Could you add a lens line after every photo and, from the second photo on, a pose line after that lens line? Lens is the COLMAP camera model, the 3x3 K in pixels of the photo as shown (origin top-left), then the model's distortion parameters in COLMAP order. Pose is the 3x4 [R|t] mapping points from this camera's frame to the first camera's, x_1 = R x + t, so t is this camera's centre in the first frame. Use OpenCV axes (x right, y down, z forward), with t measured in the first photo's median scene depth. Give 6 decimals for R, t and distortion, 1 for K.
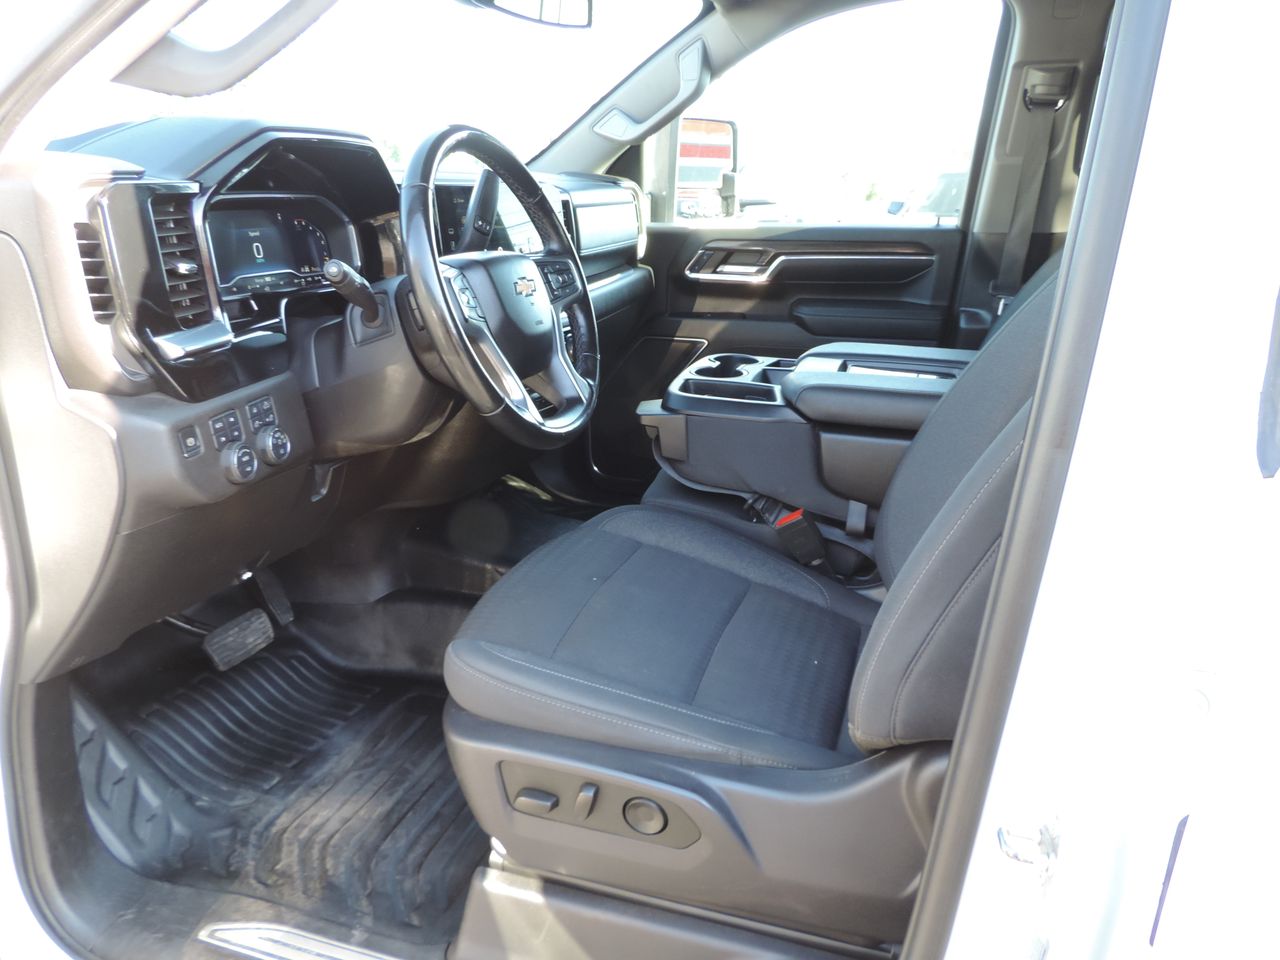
lens RADIAL K [[910.6, 0, 640.3], [0, 910.6, 534.7], [0, 0, 1]] dist [-0.023001, -0.007003]
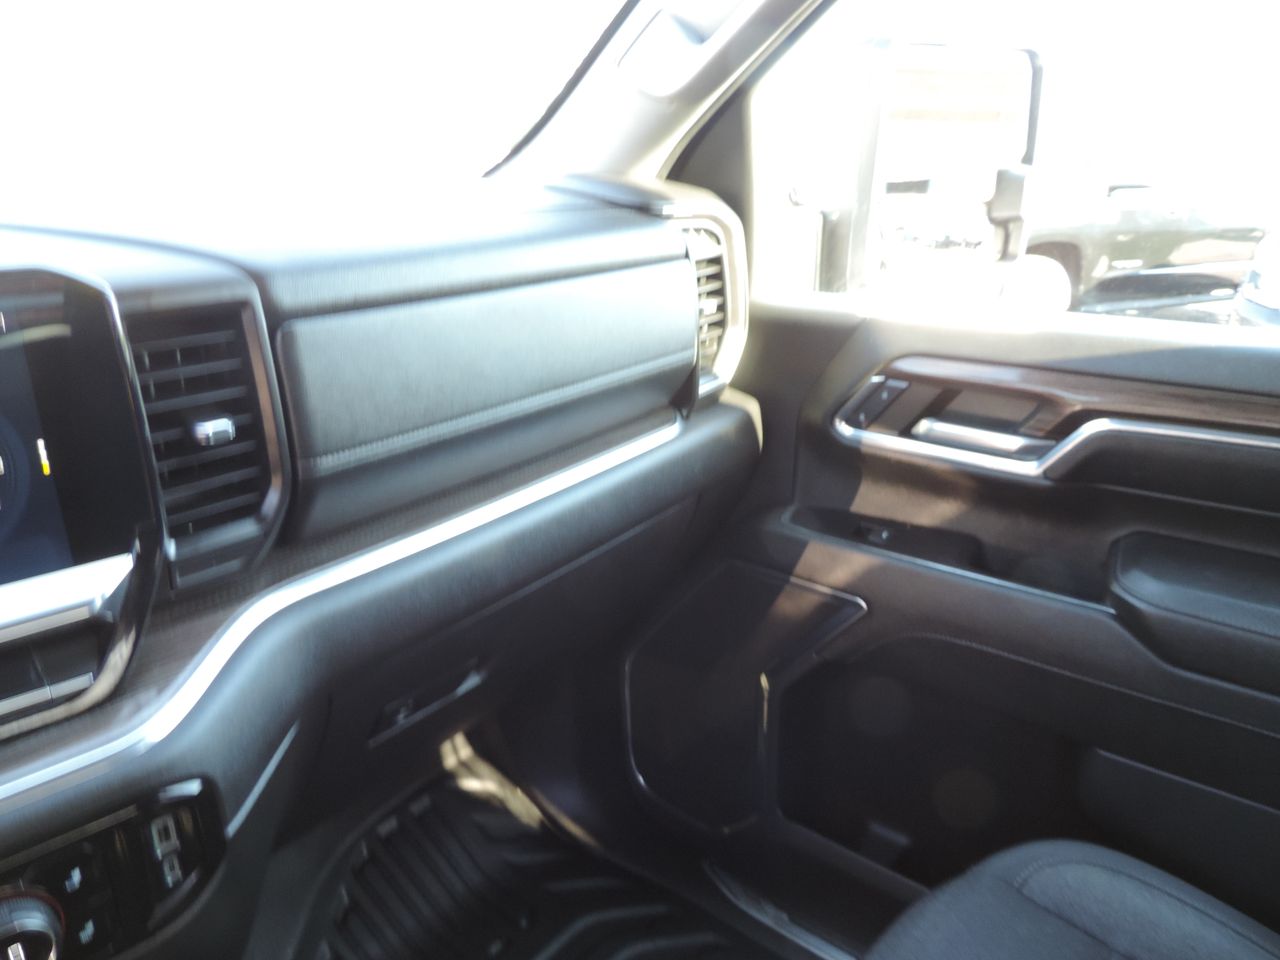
lens RADIAL K [[910.6, 0, 640.3], [0, 910.6, 534.7], [0, 0, 1]] dist [-0.023001, -0.007003]
pose [[0.938312, 0.124634, -0.322549, 0.115709], [-0.117419, 0.992202, 0.041812, -0.274061], [0.325245, -0.001360, 0.945629, 0.657748]]
